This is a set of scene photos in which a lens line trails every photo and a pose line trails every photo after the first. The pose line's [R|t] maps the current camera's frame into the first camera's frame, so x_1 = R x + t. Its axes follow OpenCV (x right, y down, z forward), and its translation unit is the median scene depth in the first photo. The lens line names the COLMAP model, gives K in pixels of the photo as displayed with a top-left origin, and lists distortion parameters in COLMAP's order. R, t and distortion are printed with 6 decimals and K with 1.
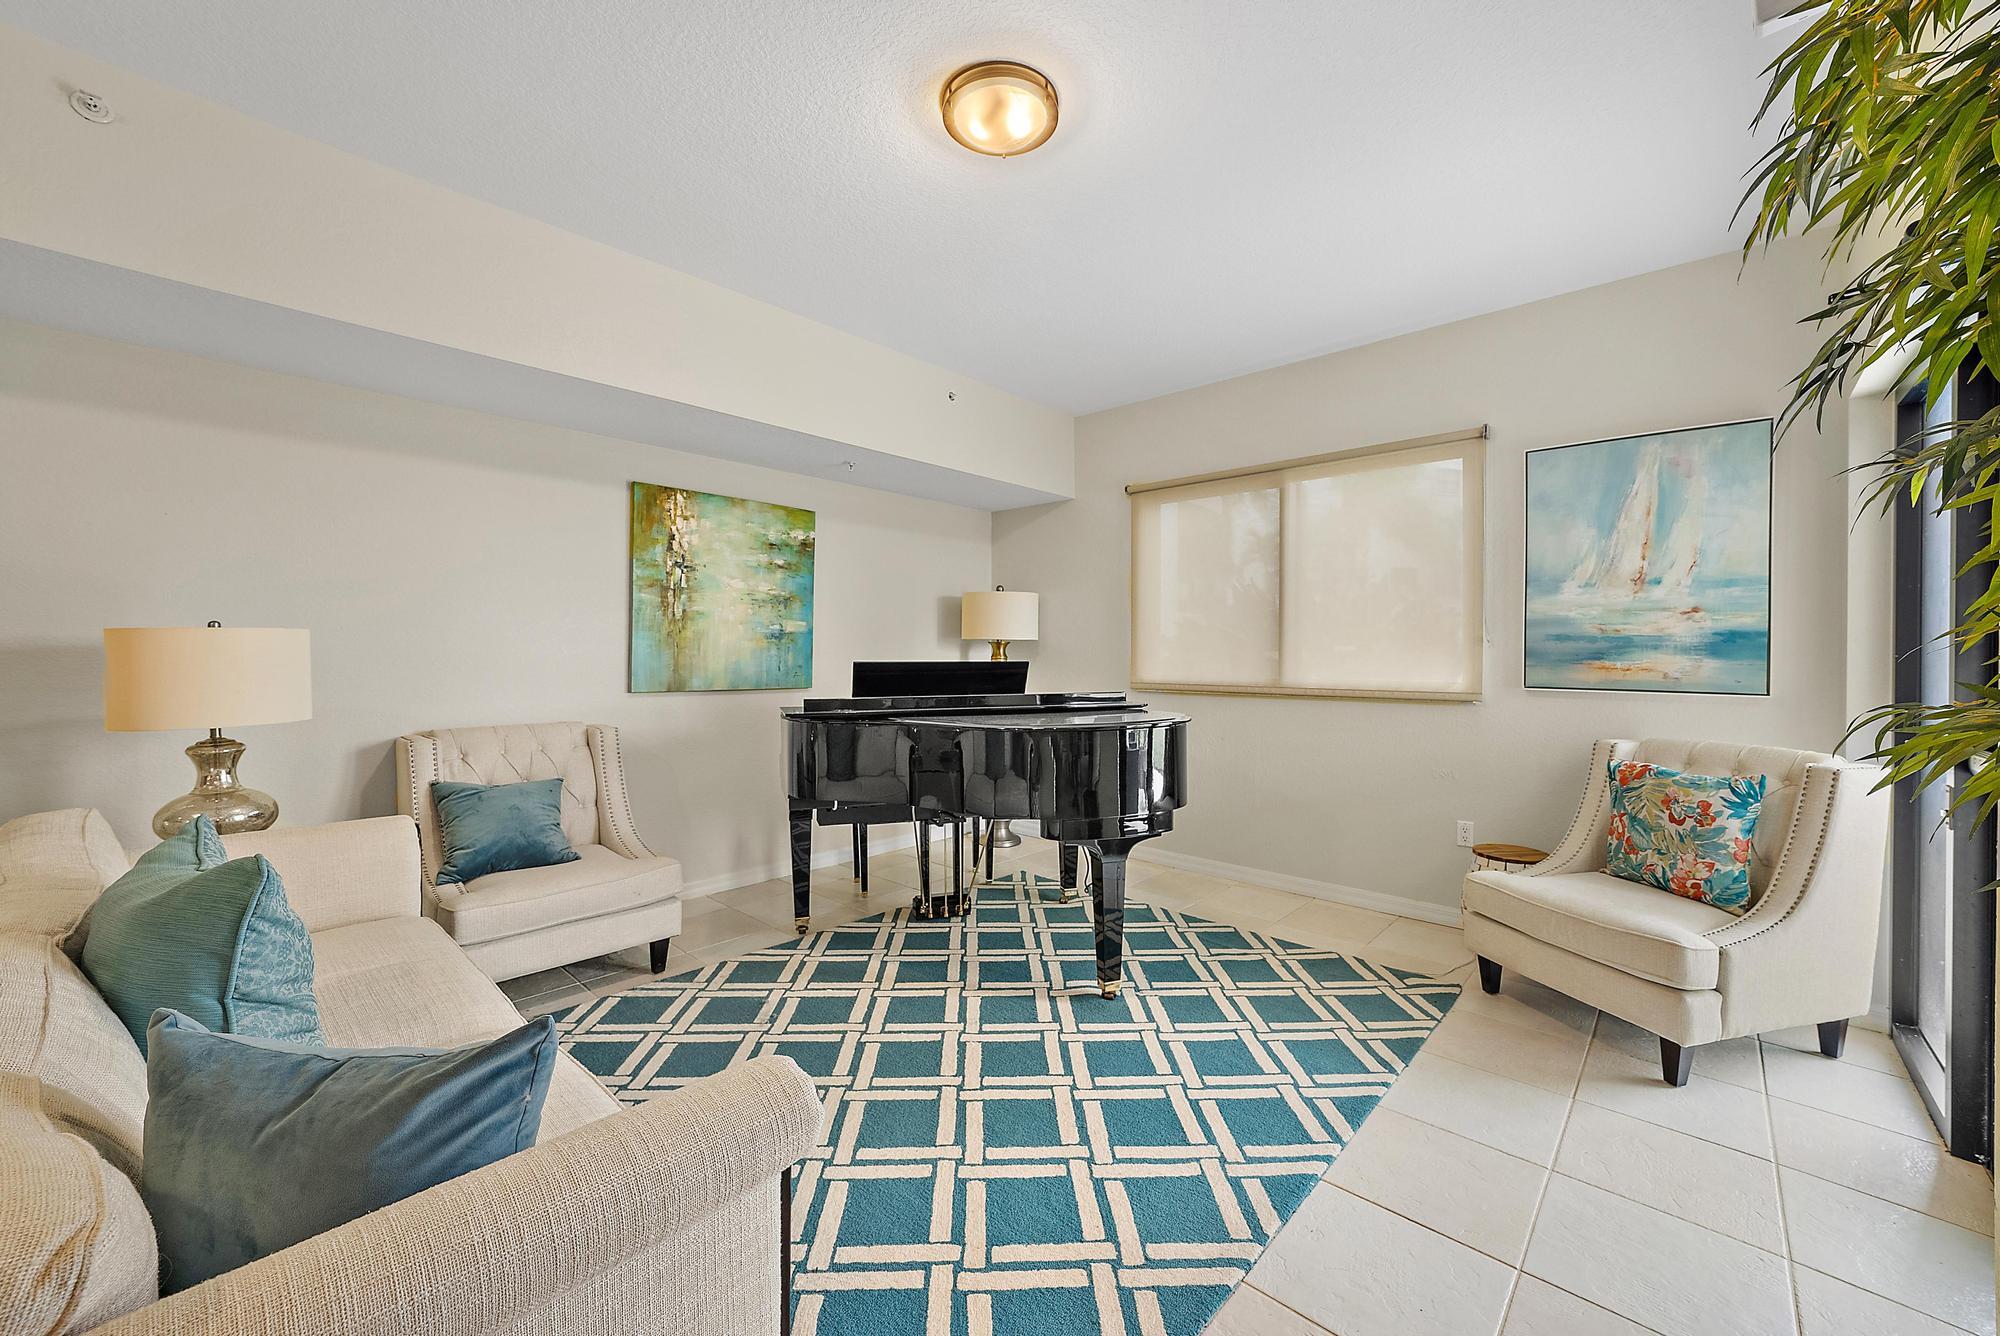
lens RADIAL K [[784.8, 0, 999.8], [0, 784.8, 661.5], [0, 0, 1]] dist [-0.003043, 0.000817]
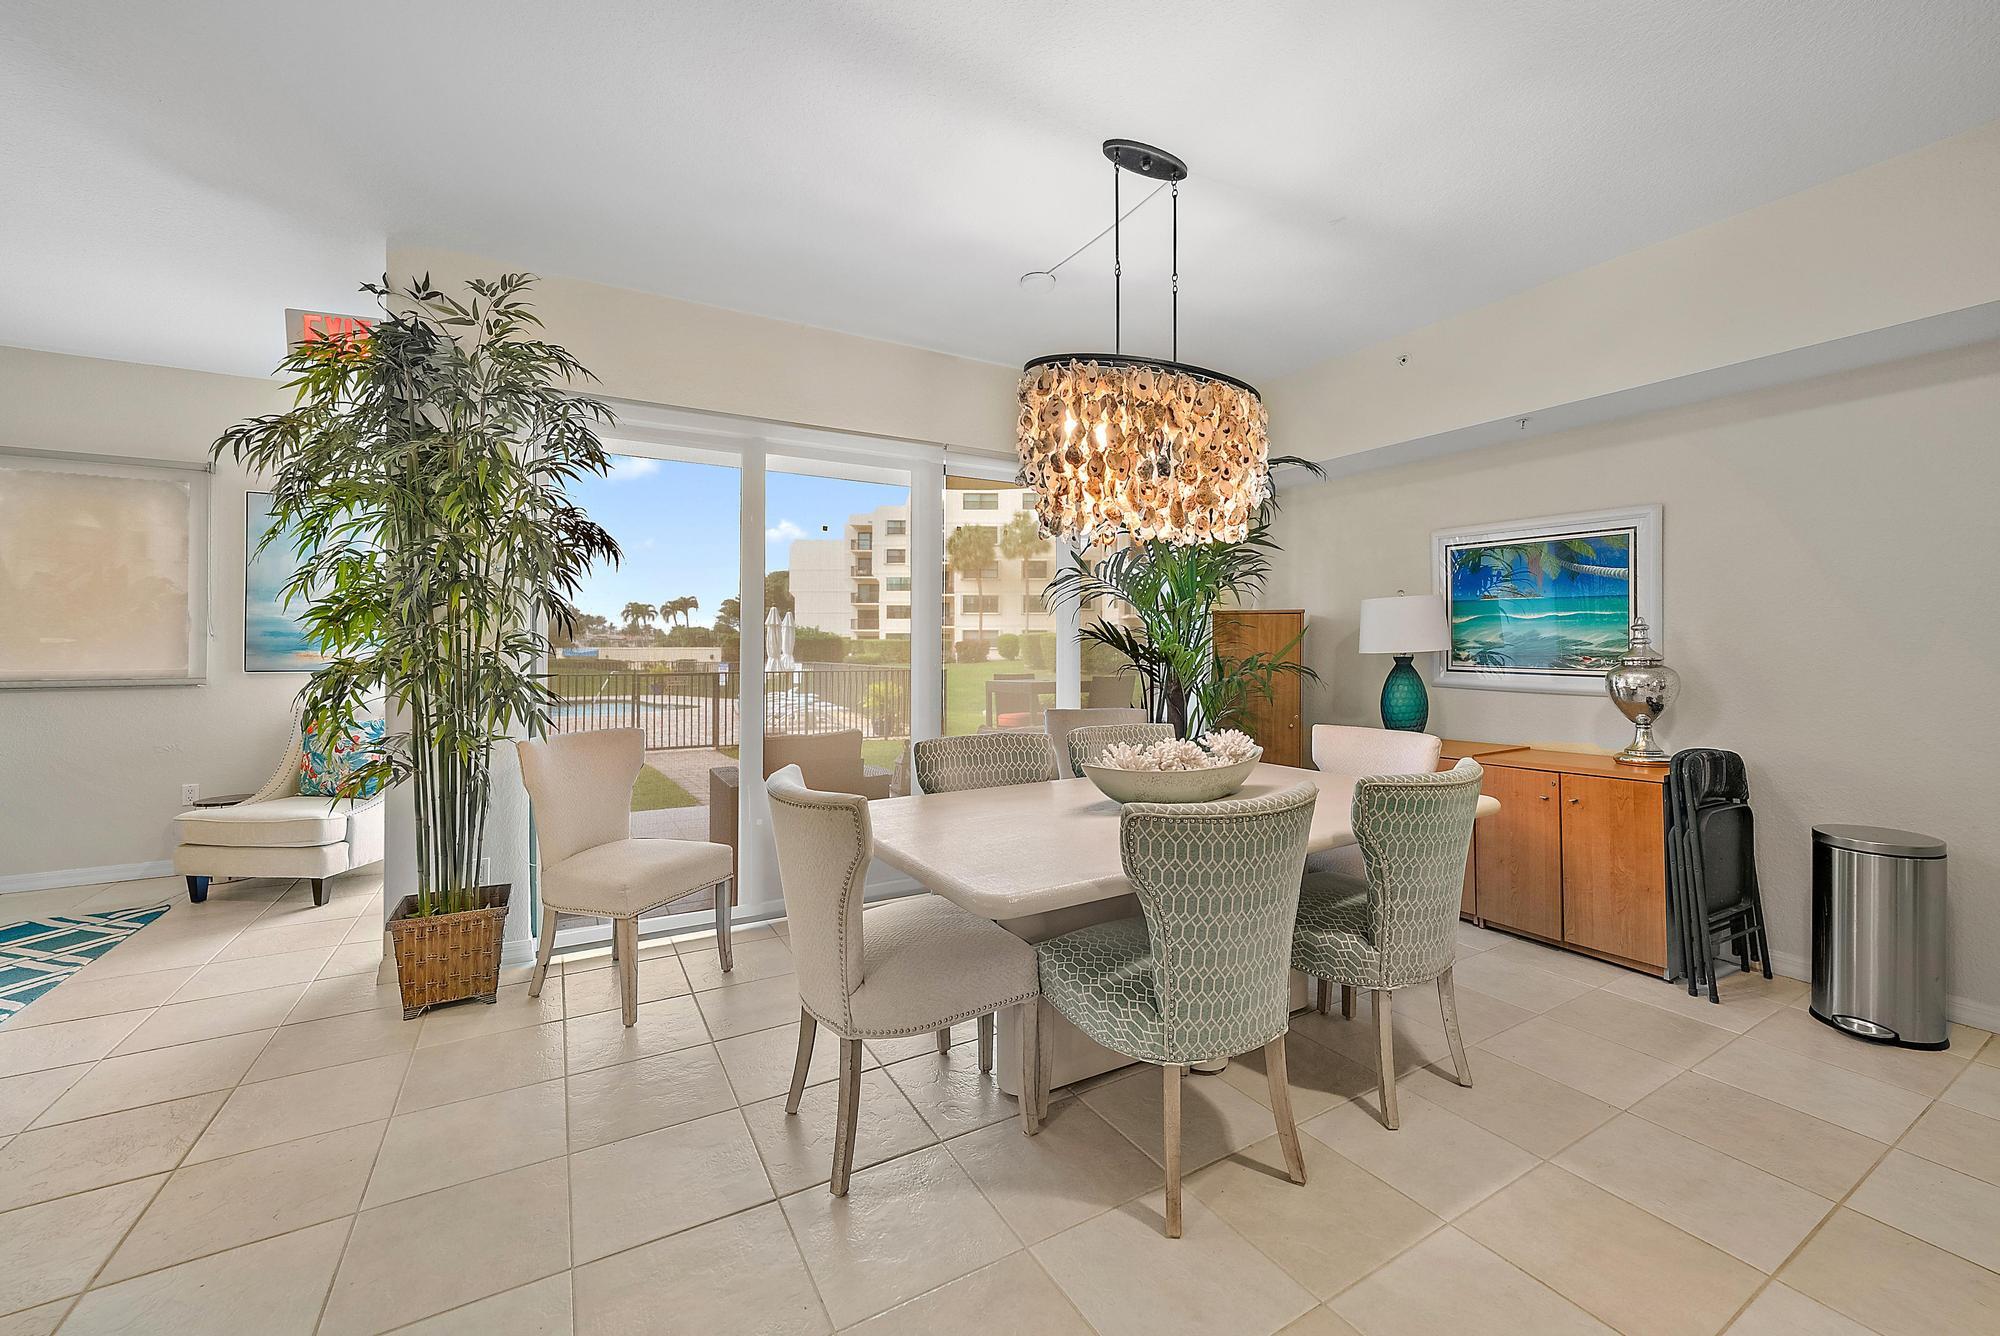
lens RADIAL K [[784.8, 0, 1013.5], [0, 784.8, 654.5], [0, 0, 1]] dist [-0.003043, 0.000817]
pose [[0.296203, -0.004492, 0.955115, -0.226787], [0.008266, 0.999964, 0.002140, 0.014213], [-0.955089, 0.007261, 0.296229, -0.709727]]
